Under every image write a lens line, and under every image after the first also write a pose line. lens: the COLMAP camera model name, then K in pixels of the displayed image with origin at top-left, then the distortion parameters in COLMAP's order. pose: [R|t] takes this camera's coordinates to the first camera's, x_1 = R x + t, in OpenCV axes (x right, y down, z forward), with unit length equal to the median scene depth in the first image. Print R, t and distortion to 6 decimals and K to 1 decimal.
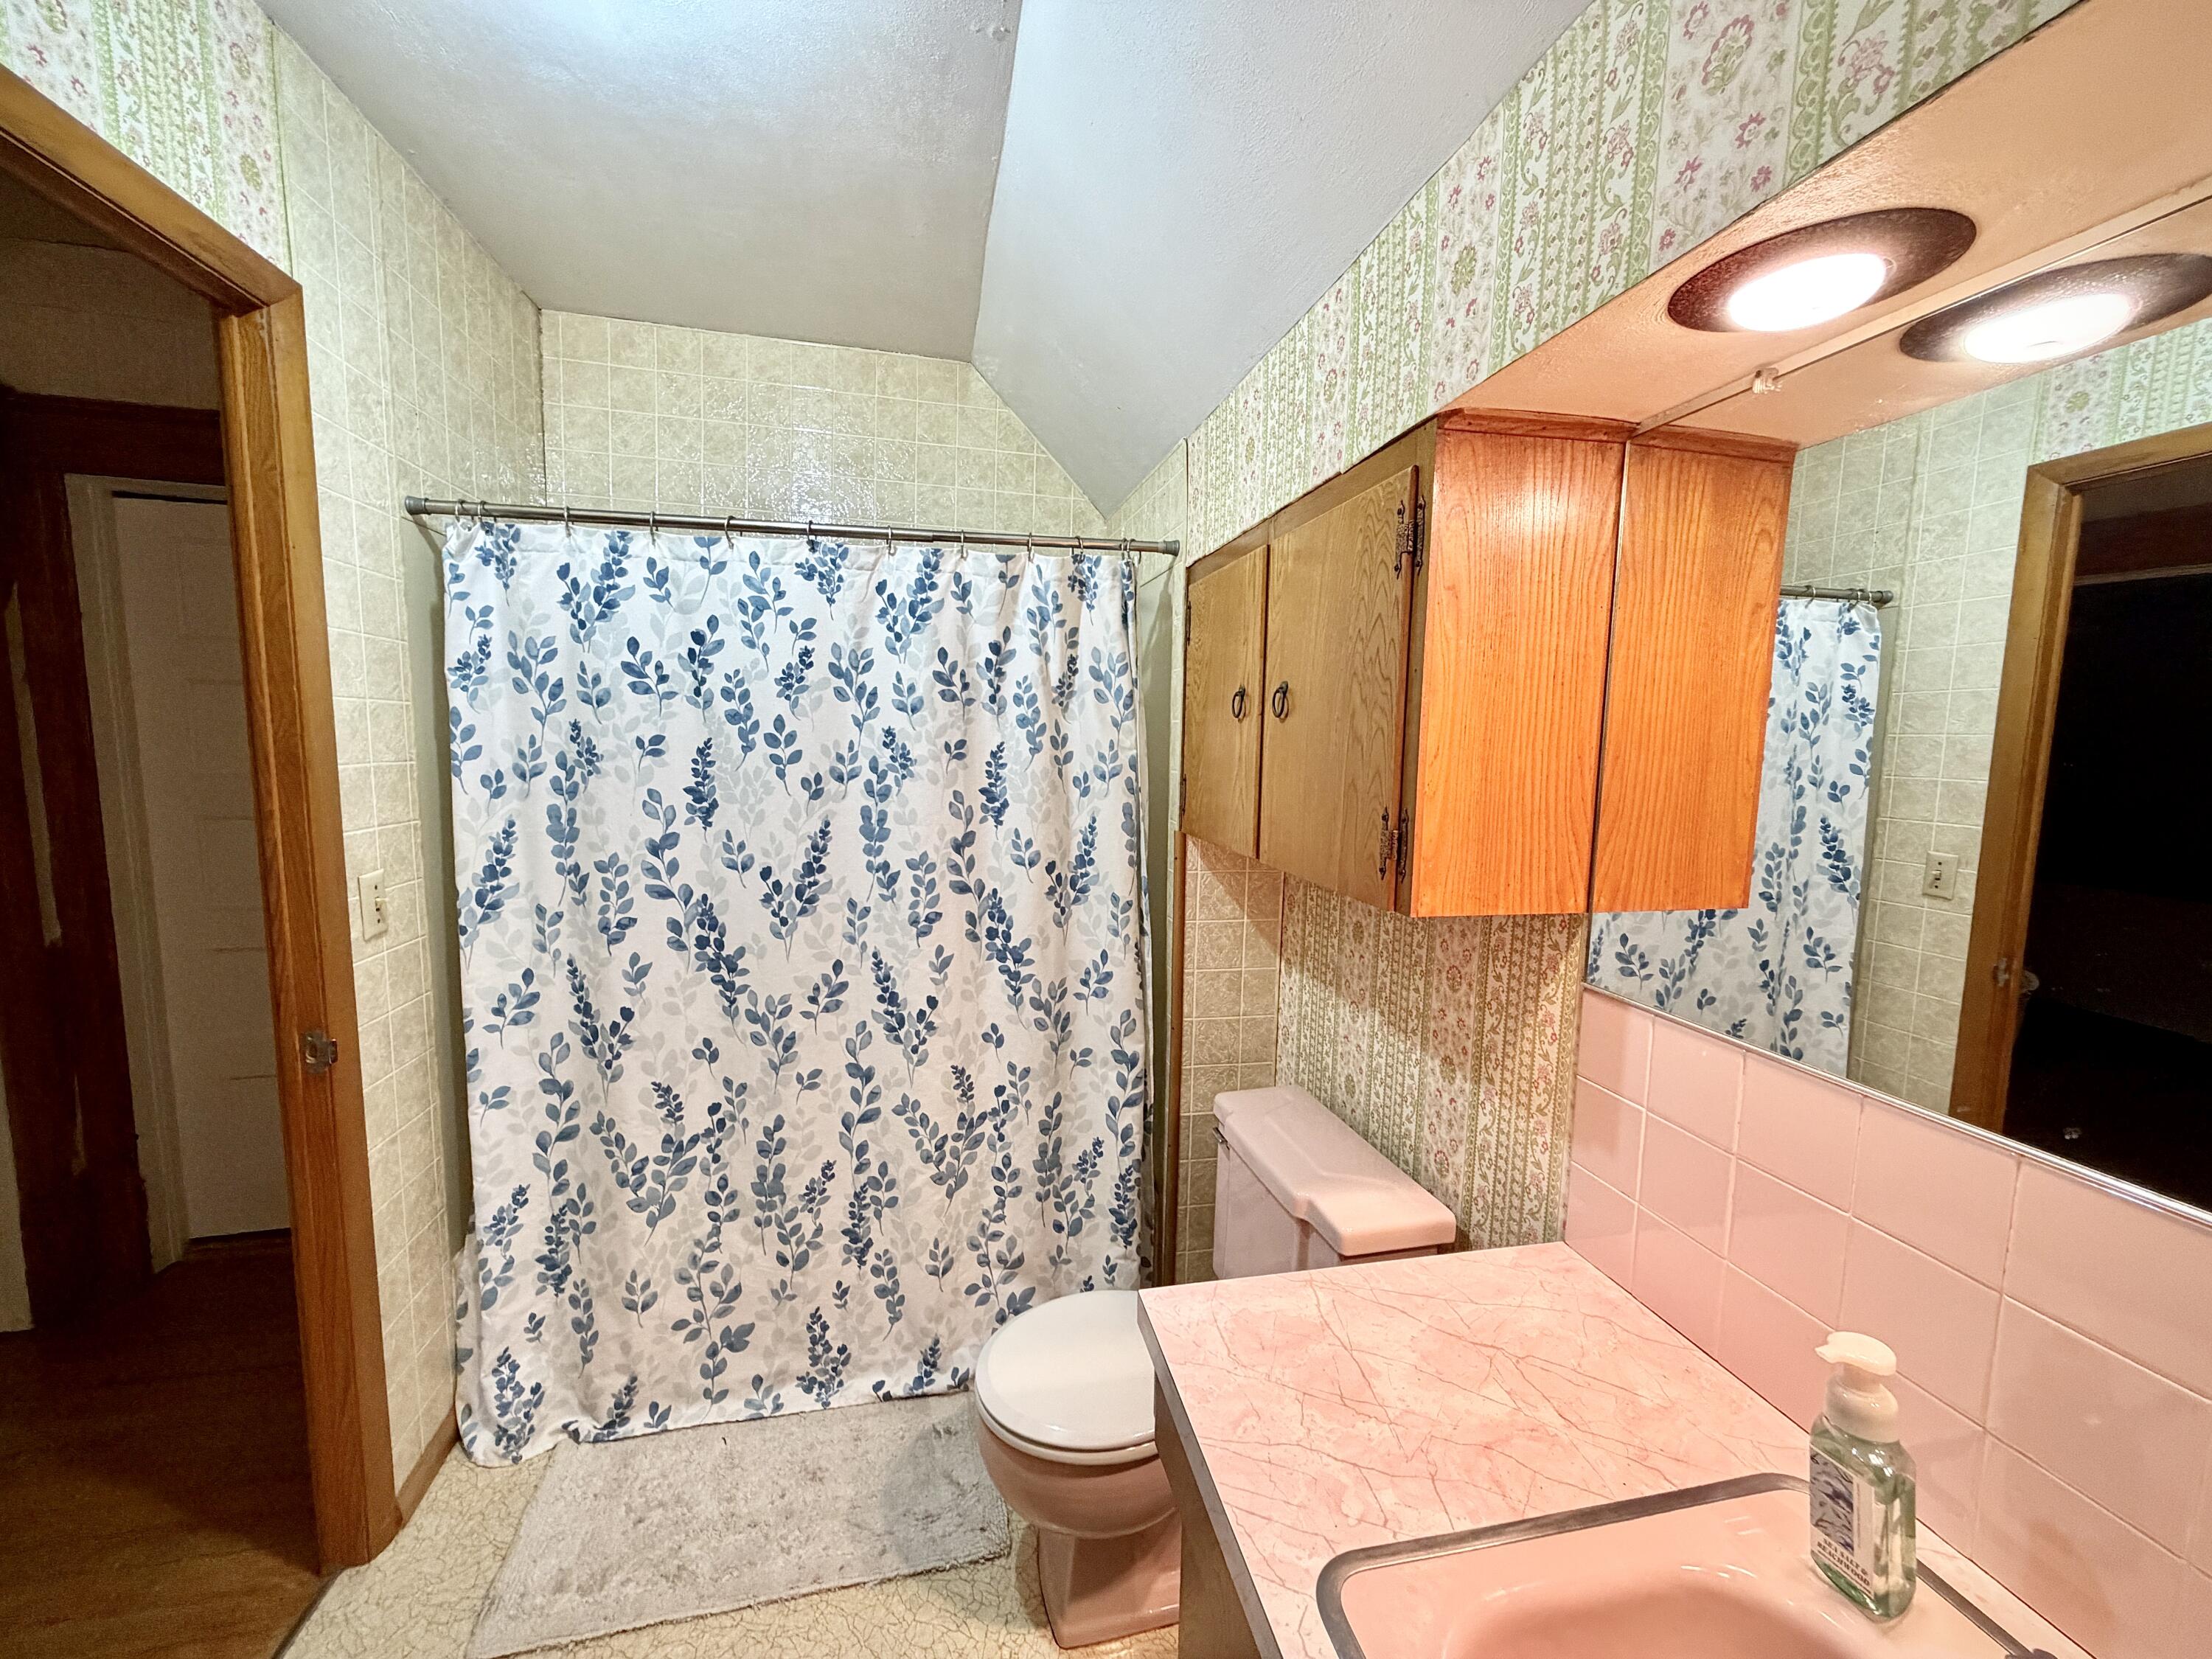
lens RADIAL K [[889.2, 0, 1103.5], [0, 889.2, 828.8], [0, 0, 1]] dist [0.000800, 0.000014]
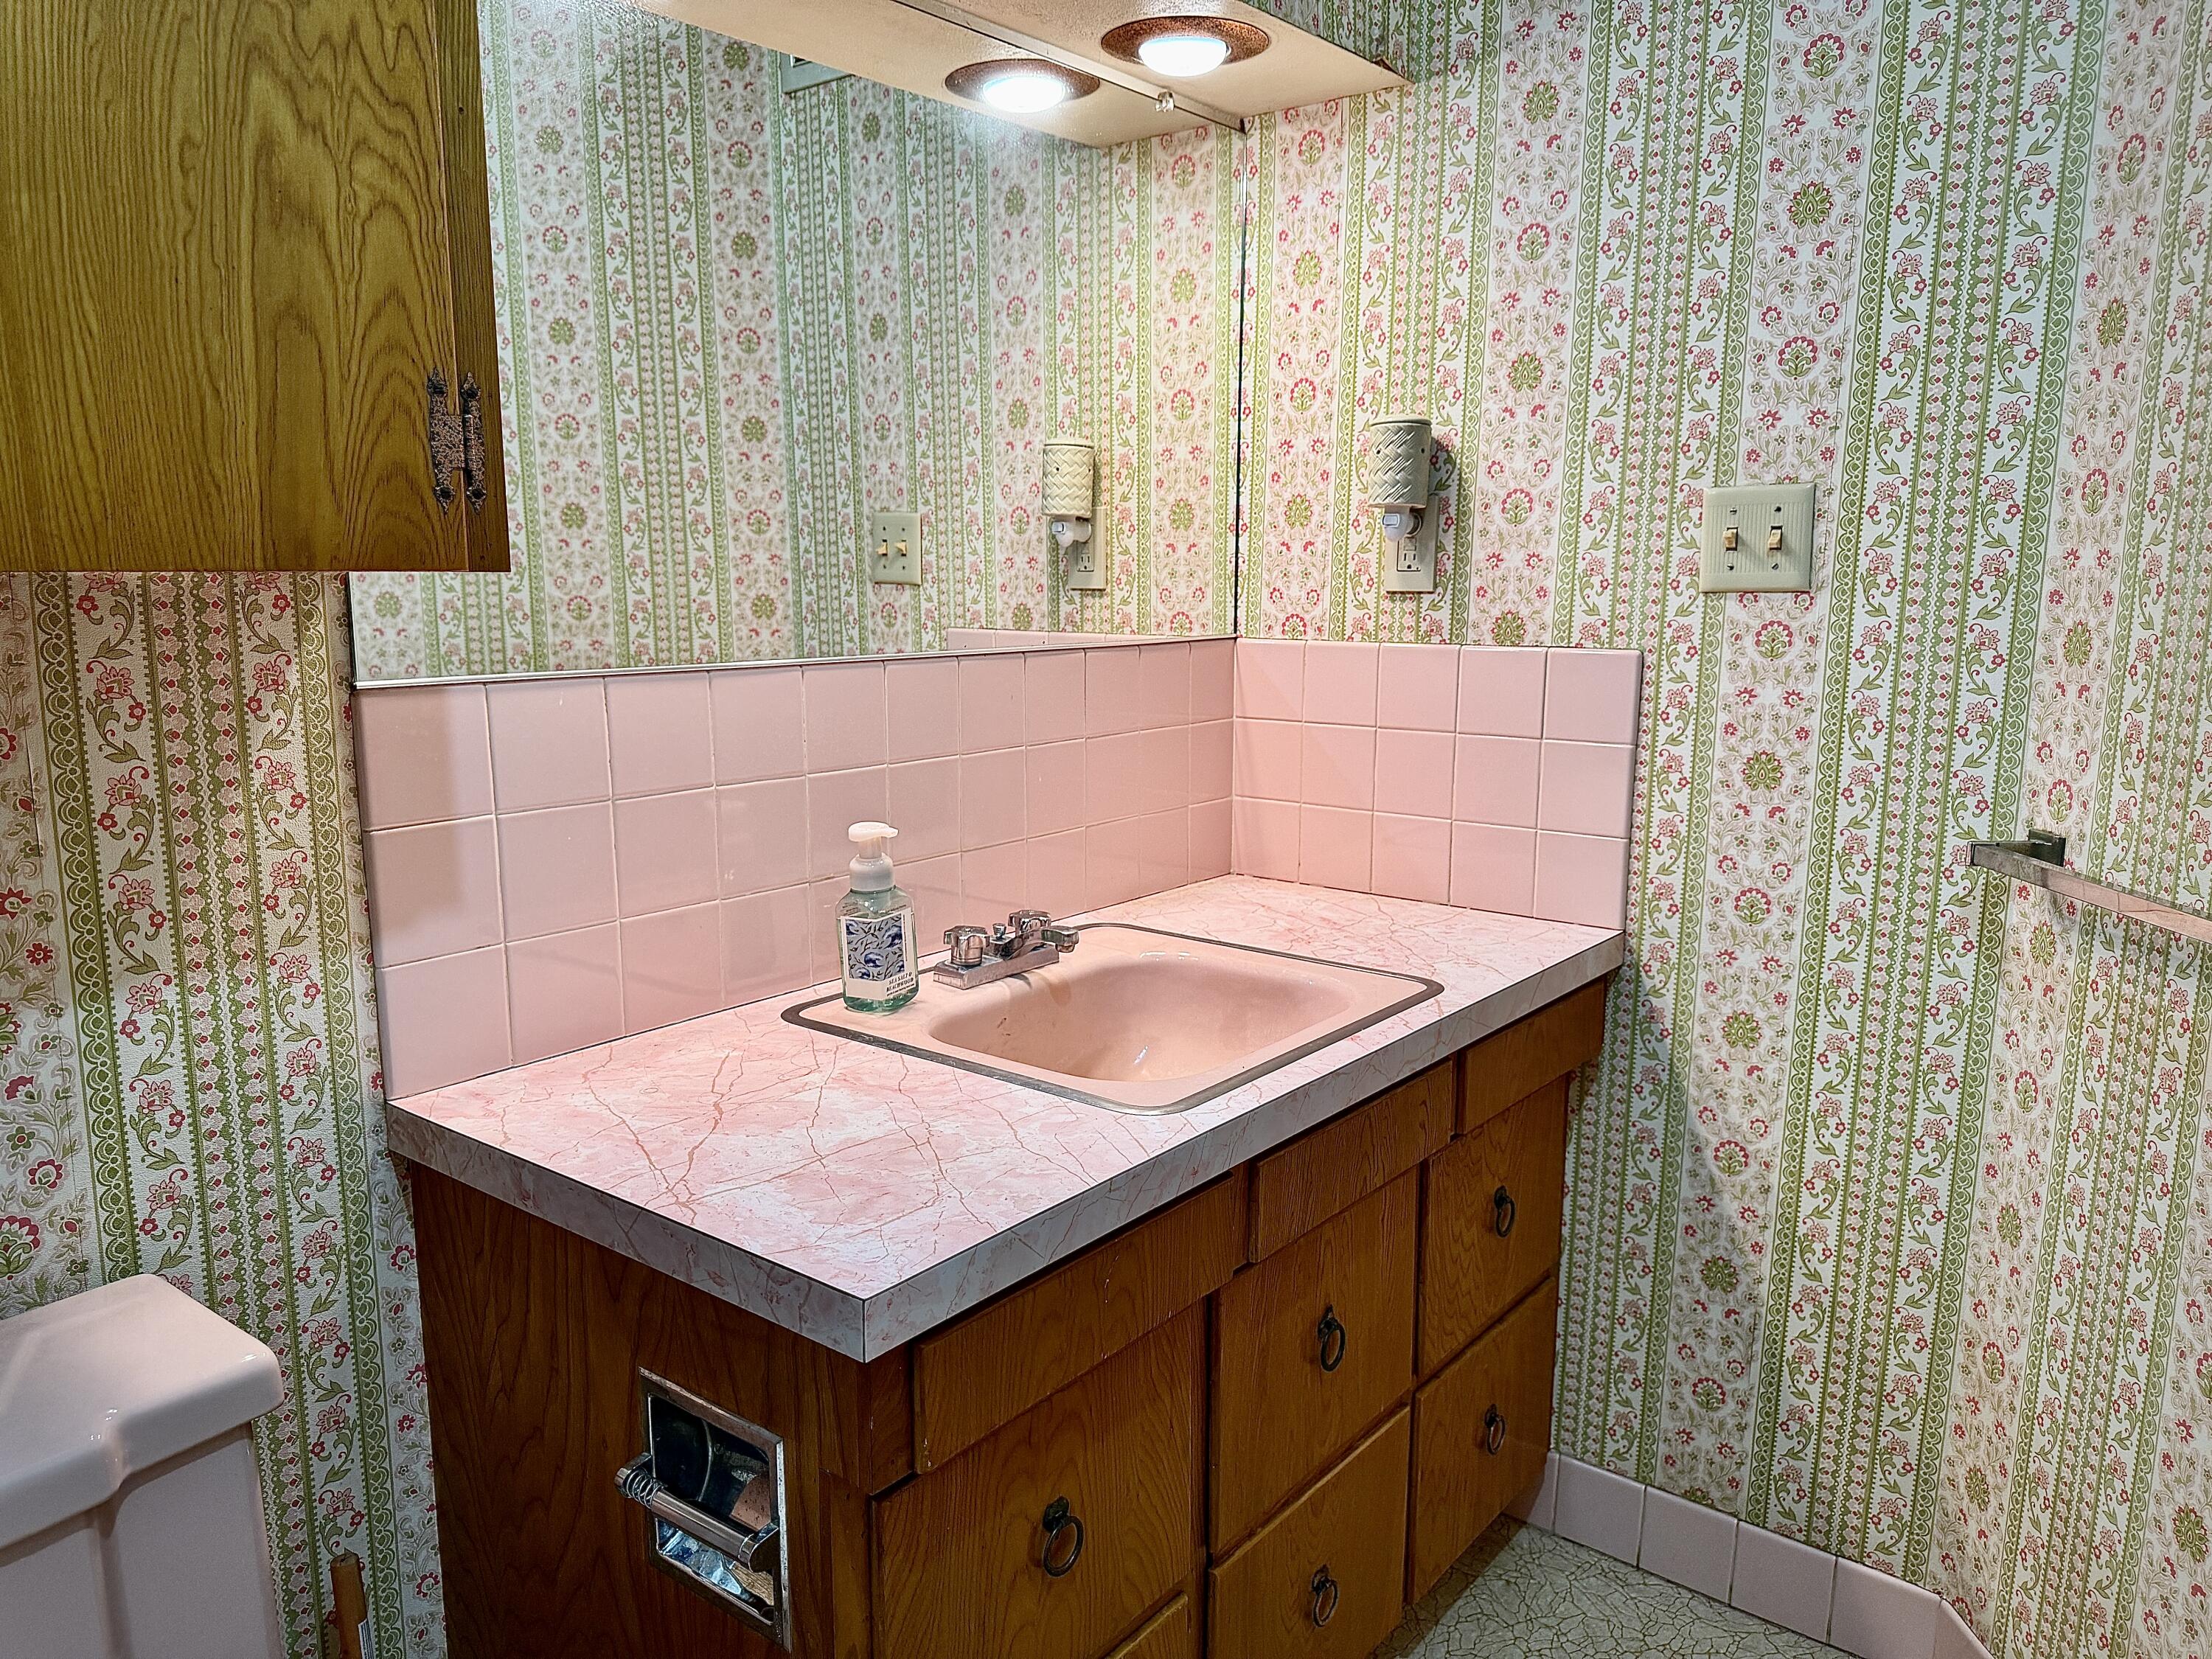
lens RADIAL K [[1582.8, 0, 1101.4], [0, 1582.8, 834.6], [0, 0, 1]] dist [0.049513, -0.046848]
pose [[-0.627152, -0.150979, 0.764124, -0.594204], [0.071579, 0.965711, 0.249558, 0.029036], [-0.775601, 0.211206, -0.594841, 1.146734]]
